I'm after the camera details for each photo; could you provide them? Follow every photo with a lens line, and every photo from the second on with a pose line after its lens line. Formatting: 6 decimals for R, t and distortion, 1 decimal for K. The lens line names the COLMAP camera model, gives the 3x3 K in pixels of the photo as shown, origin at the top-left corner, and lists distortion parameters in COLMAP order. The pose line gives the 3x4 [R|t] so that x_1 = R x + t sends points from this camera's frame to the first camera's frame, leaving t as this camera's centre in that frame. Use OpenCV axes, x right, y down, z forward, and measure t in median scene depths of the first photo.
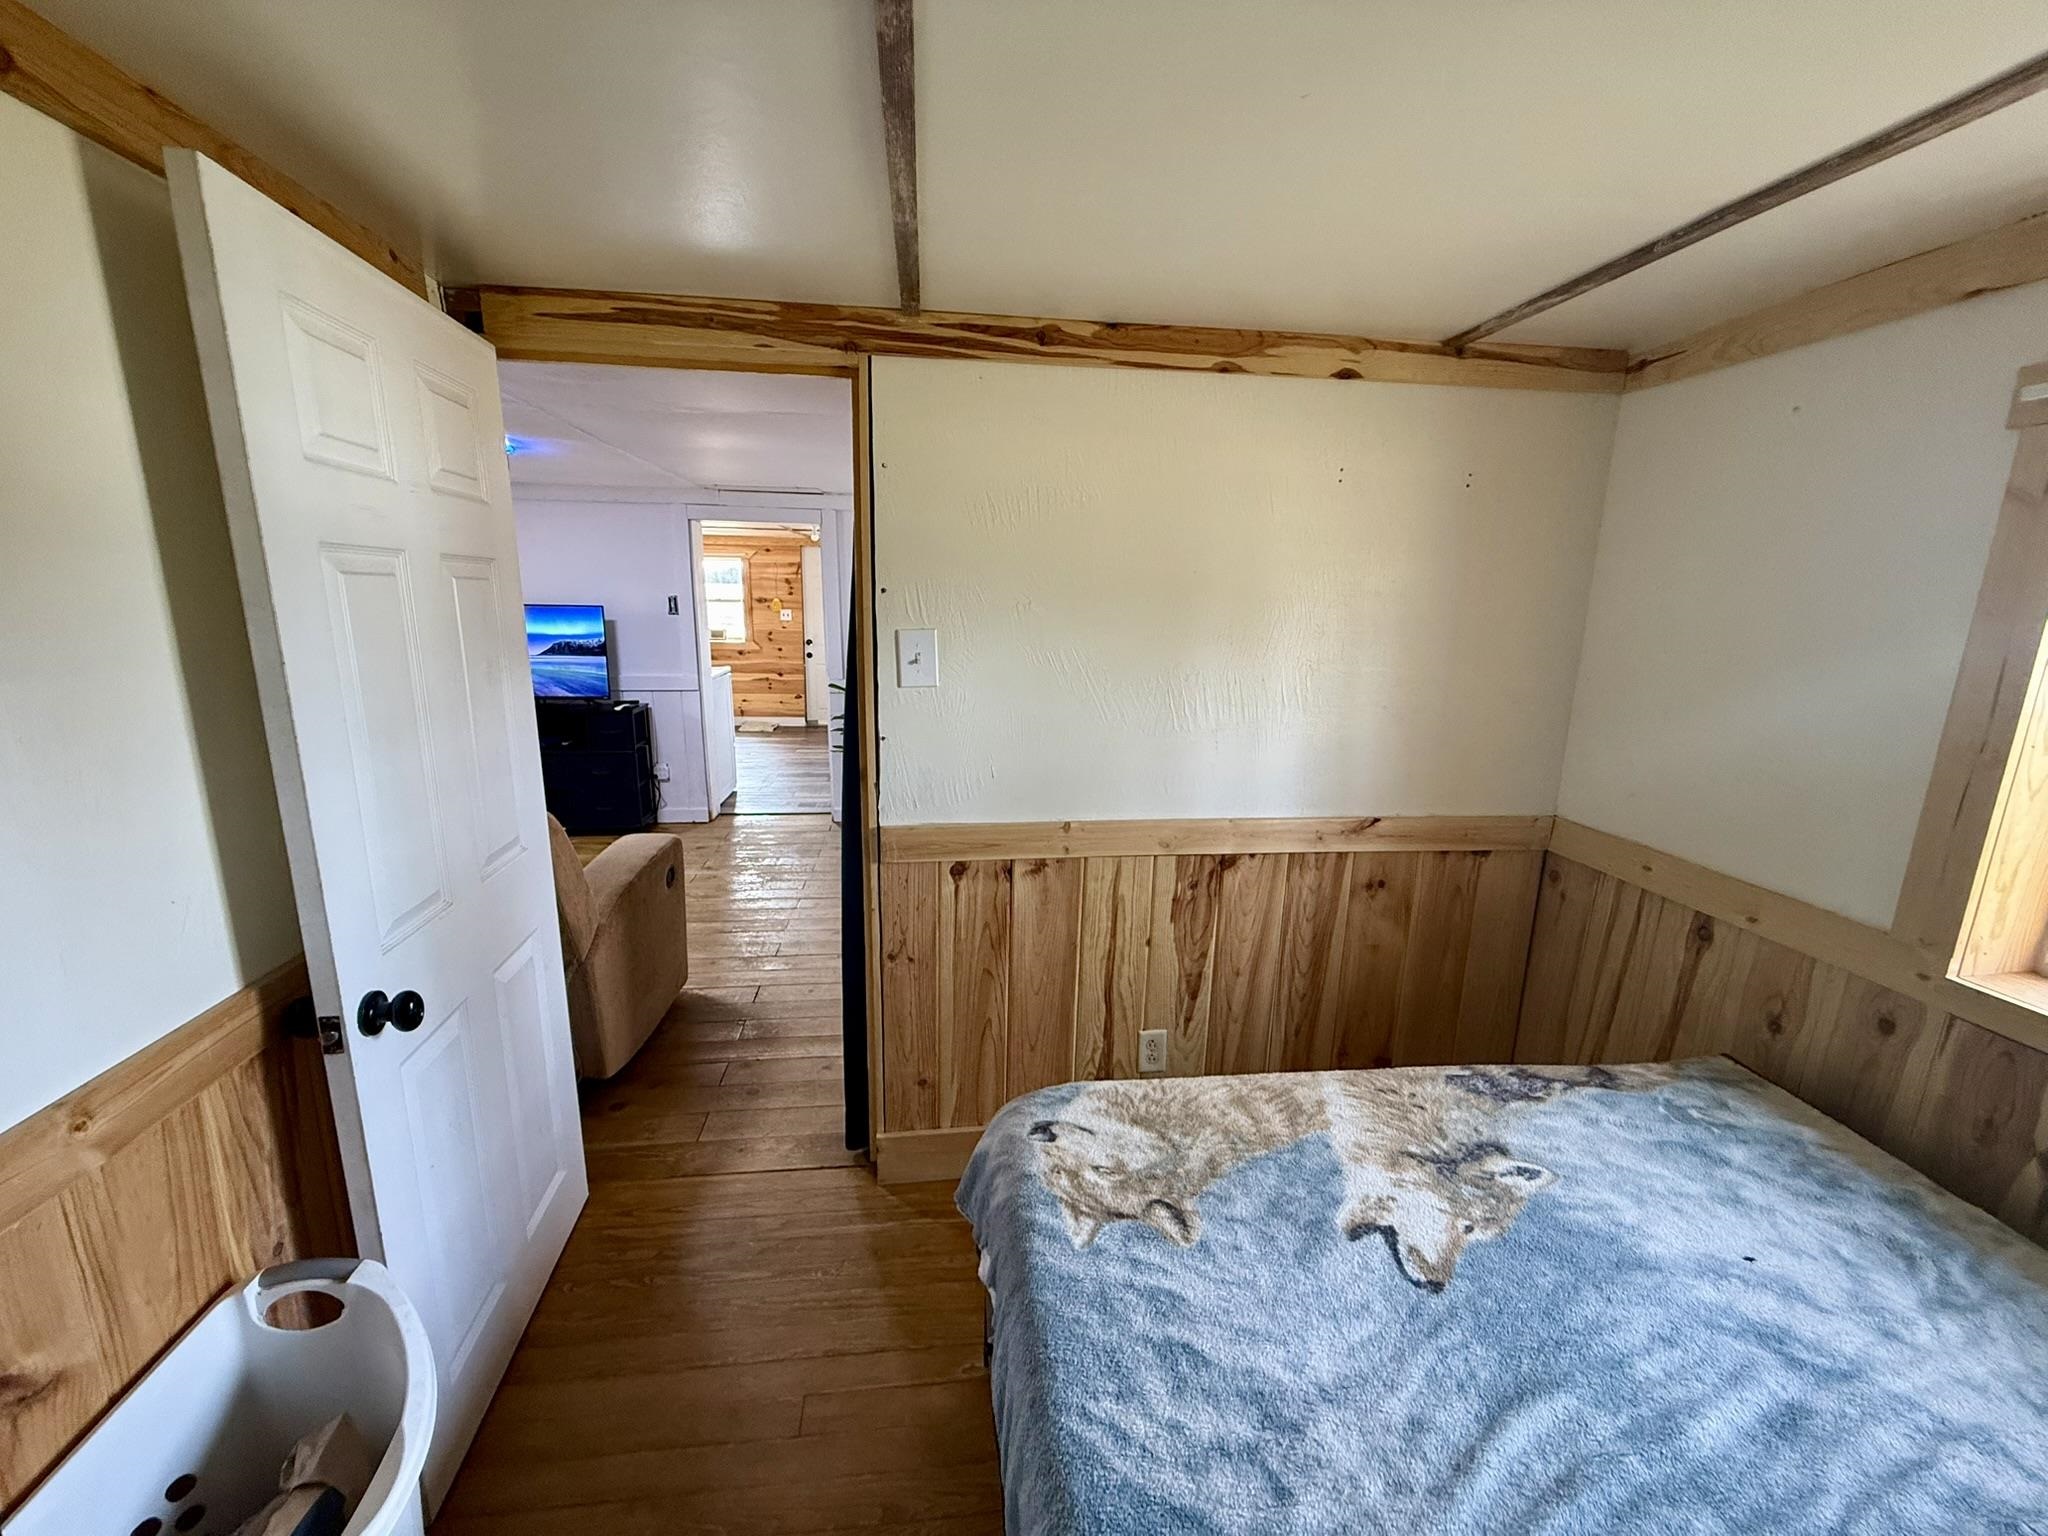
lens RADIAL K [[812.5, 0, 1018.1], [0, 812.5, 763.4], [0, 0, 1]] dist [0.001751, -0.000616]
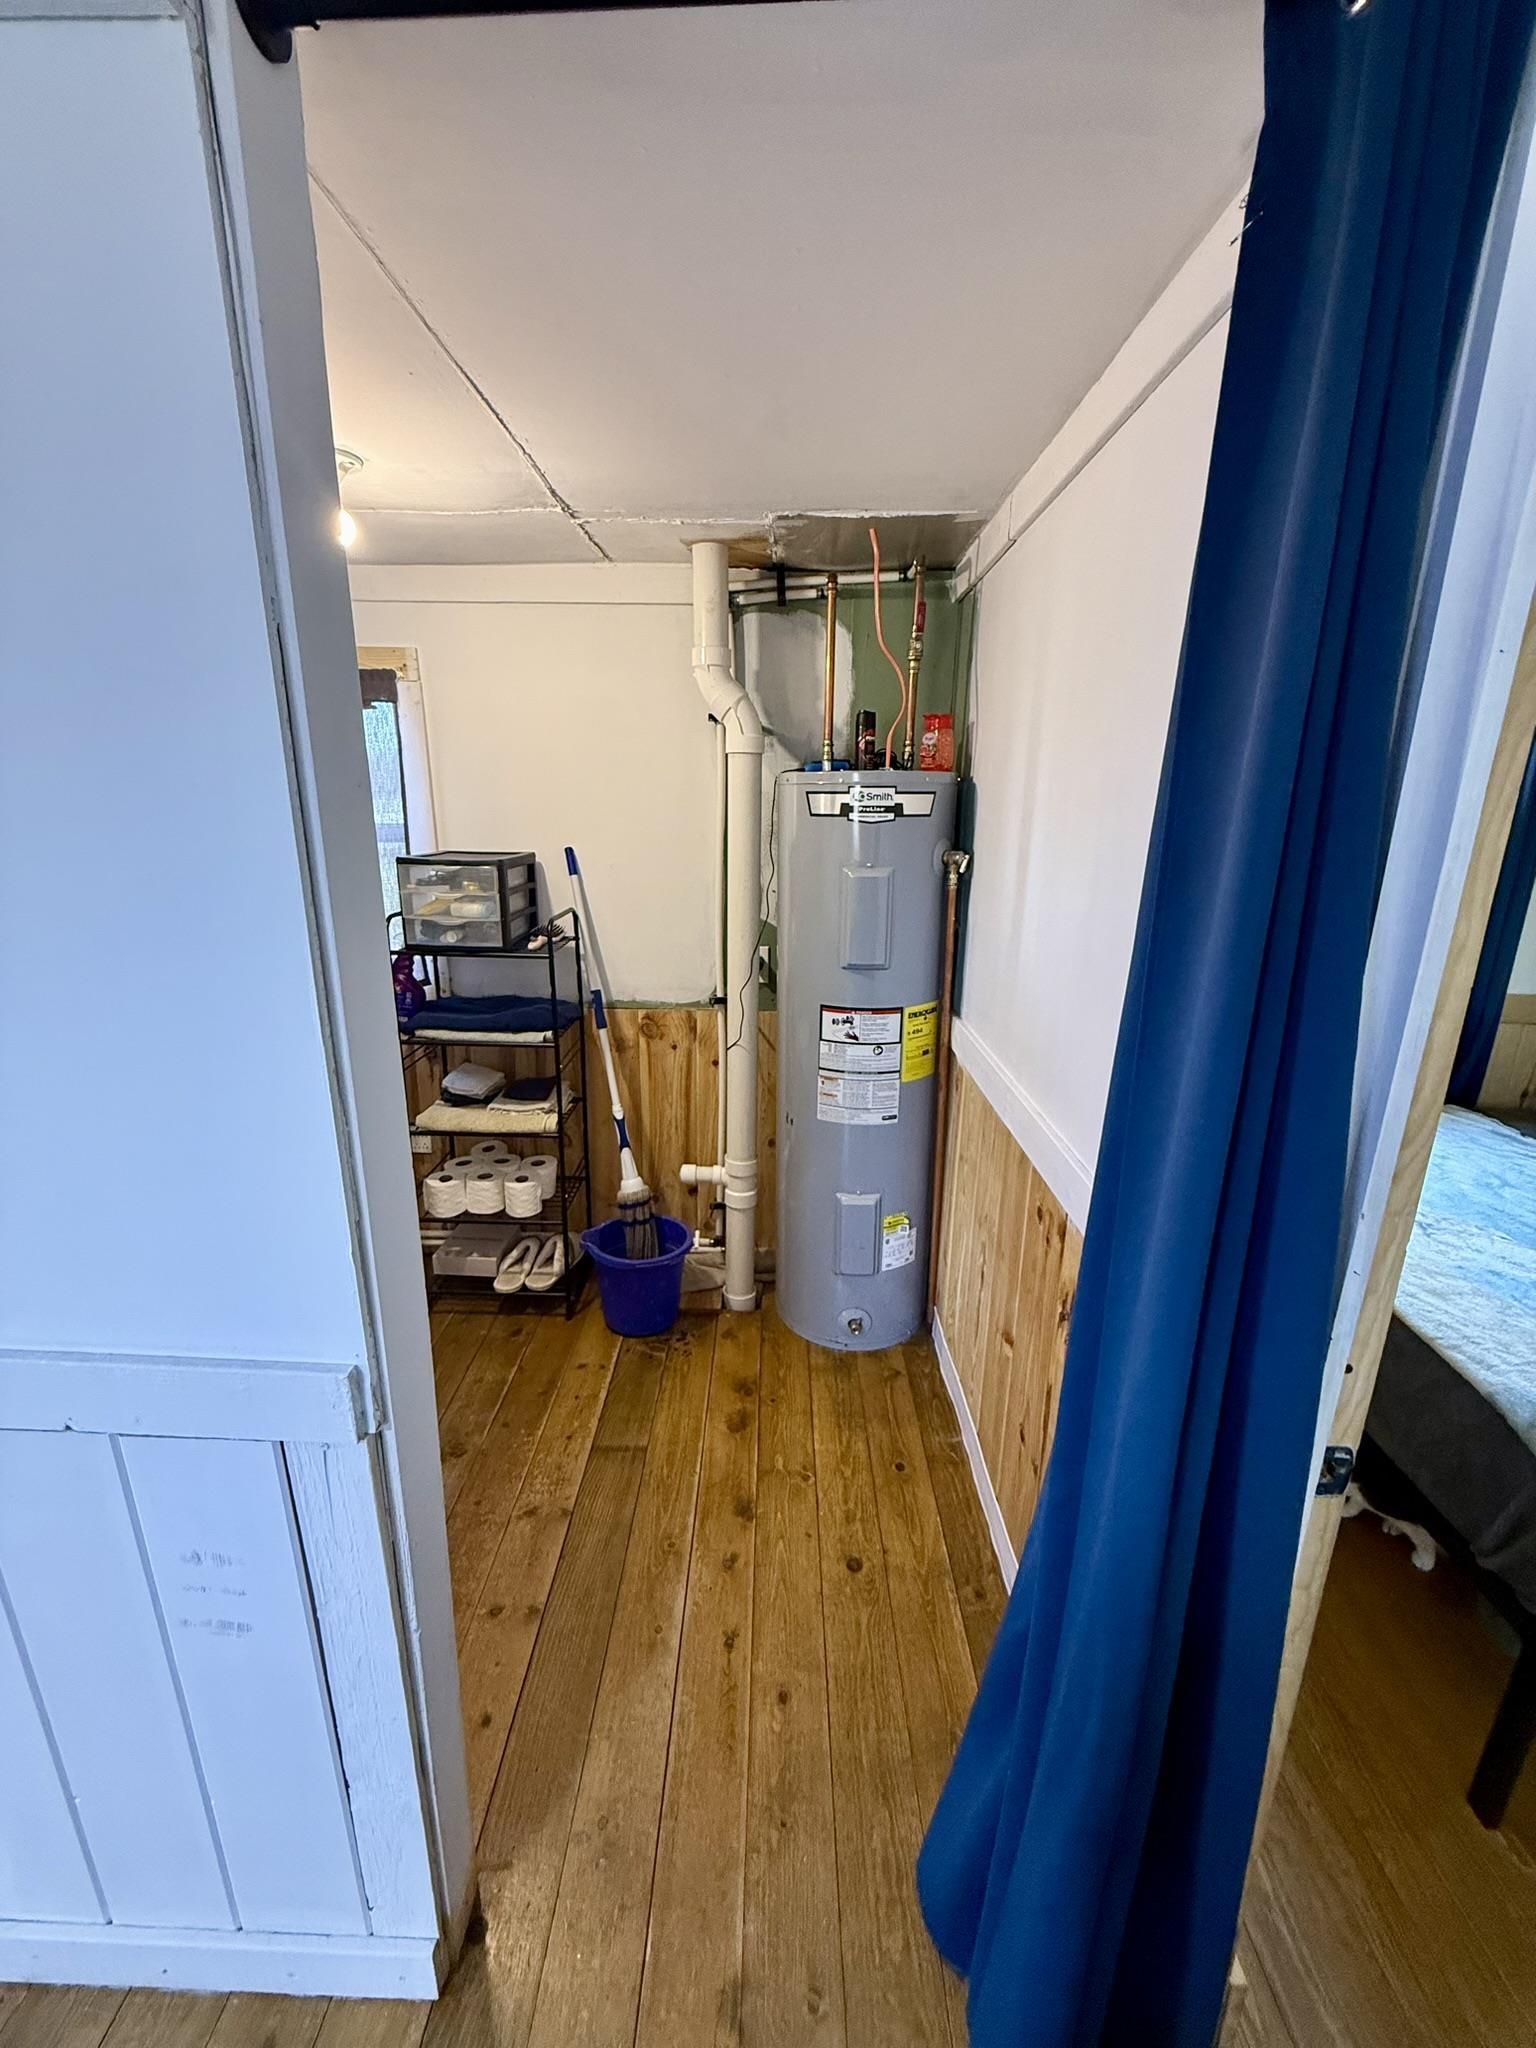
lens RADIAL K [[812.5, 0, 769.0], [0, 812.5, 1018.0], [0, 0, 1]] dist [0.001751, -0.000616]
pose [[0.128798, -0.278956, 0.951627, -0.730204], [0.188867, 0.948956, 0.252611, -0.344588], [-0.973520, 0.147195, 0.174910, 1.606566]]
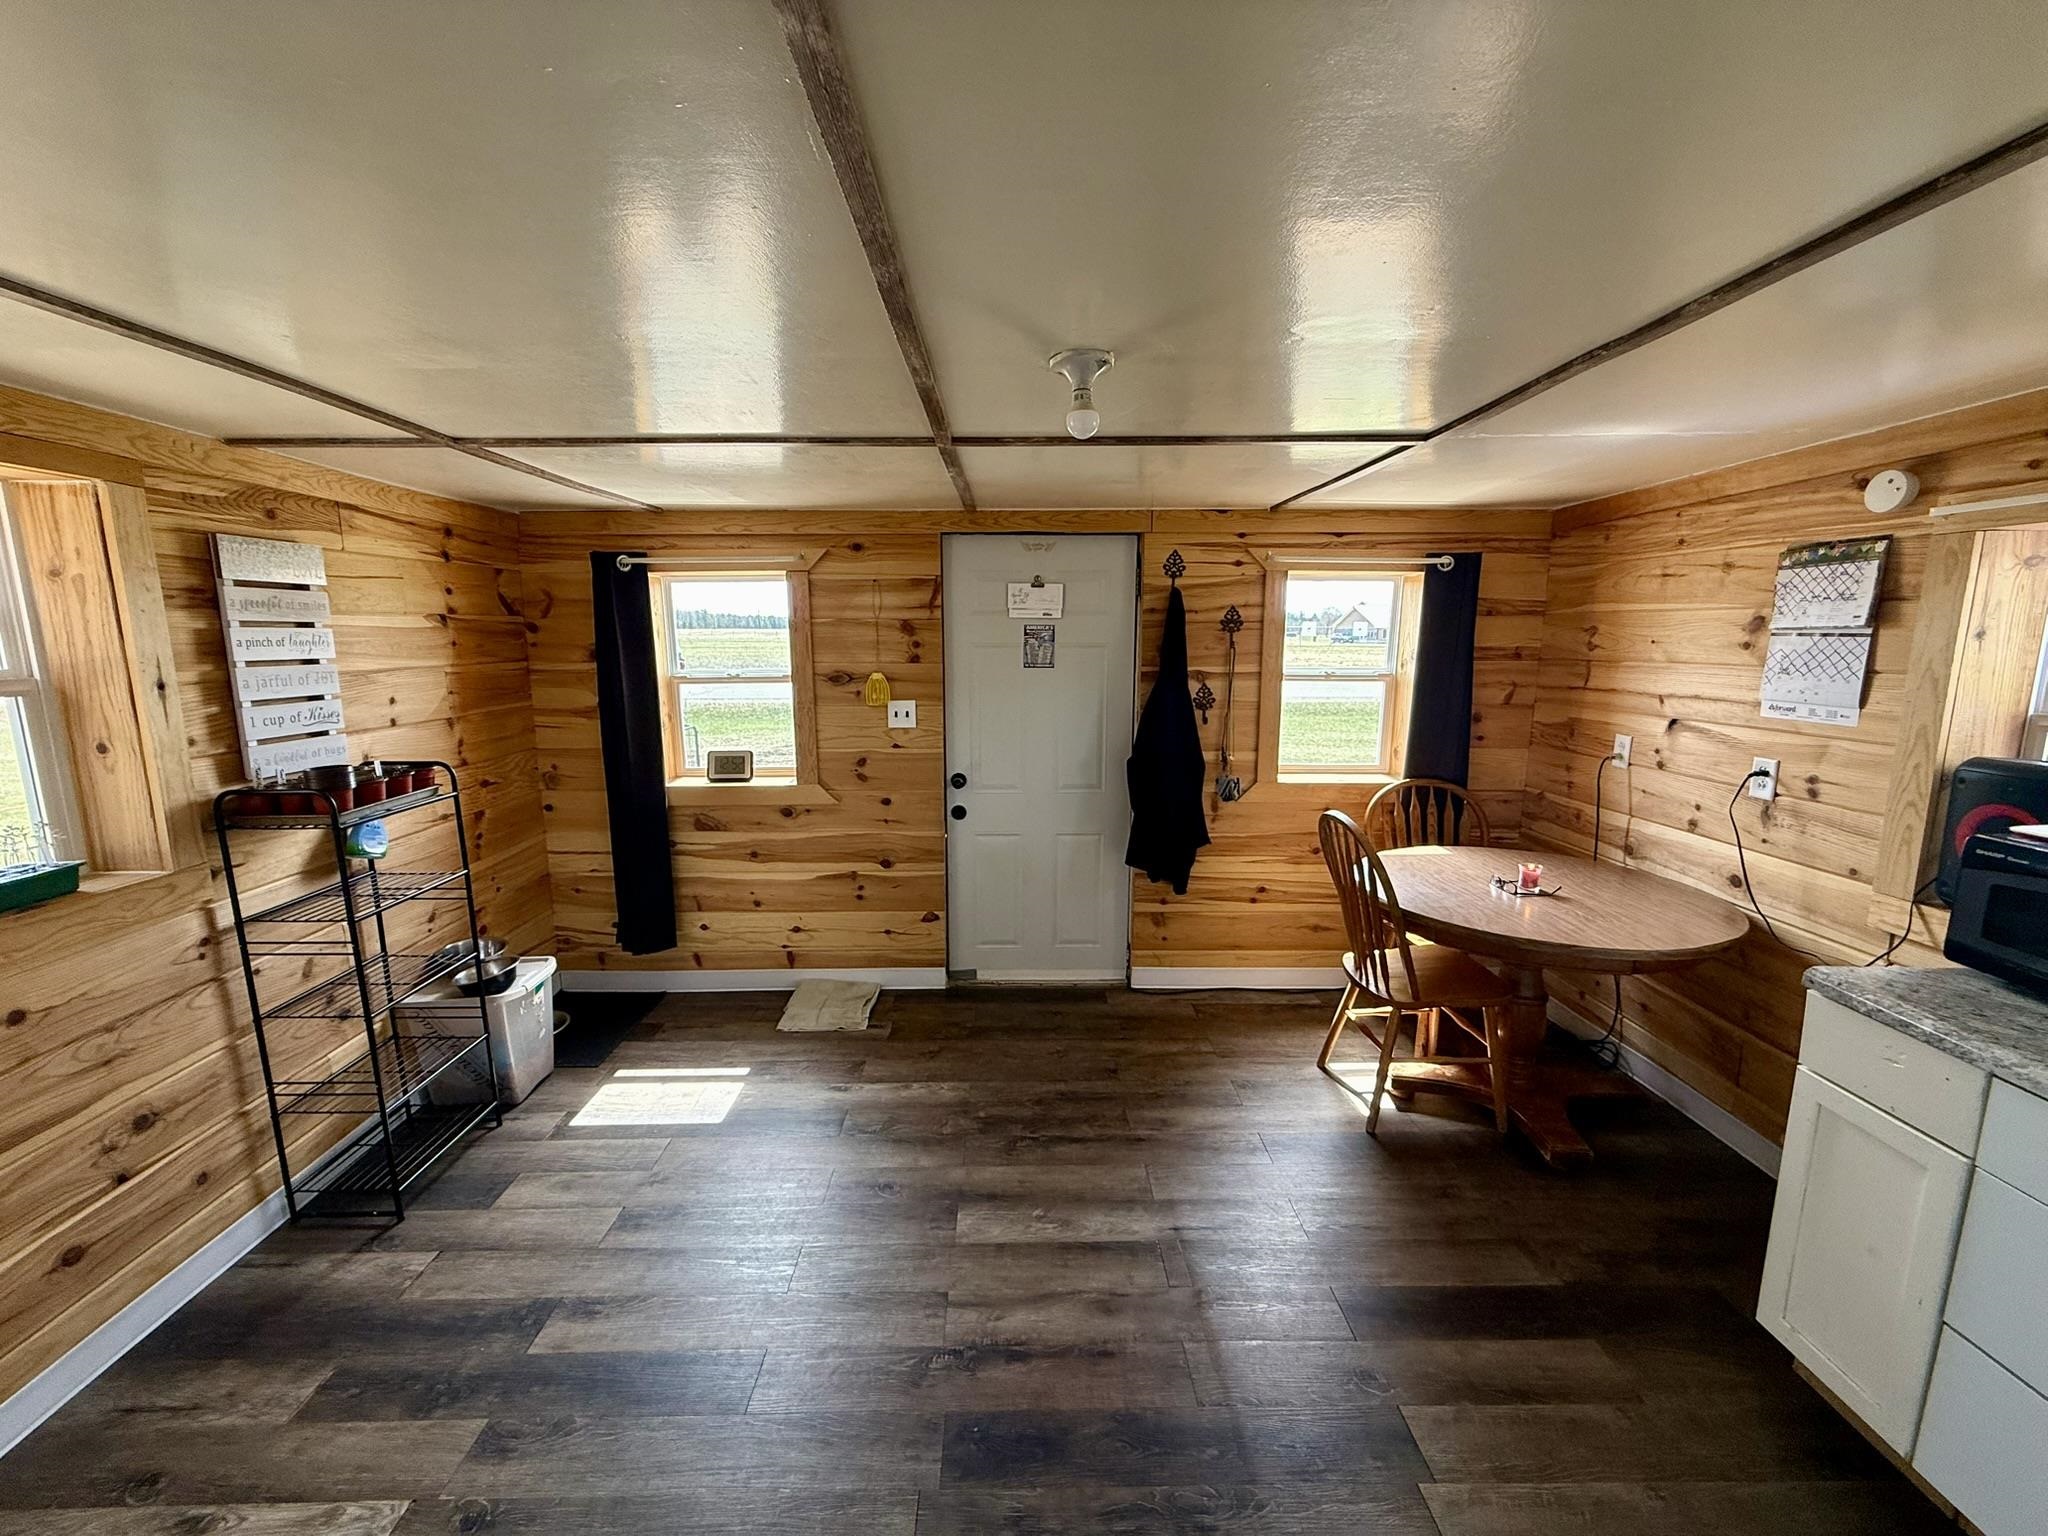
lens RADIAL K [[812.5, 0, 1016.4], [0, 812.5, 764.4], [0, 0, 1]] dist [0.001751, -0.000616]
pose [[0.995787, -0.007221, -0.091407, -1.204682], [0.003107, 0.998979, -0.045067, -0.865005], [0.091639, 0.044594, 0.994793, 3.817972]]
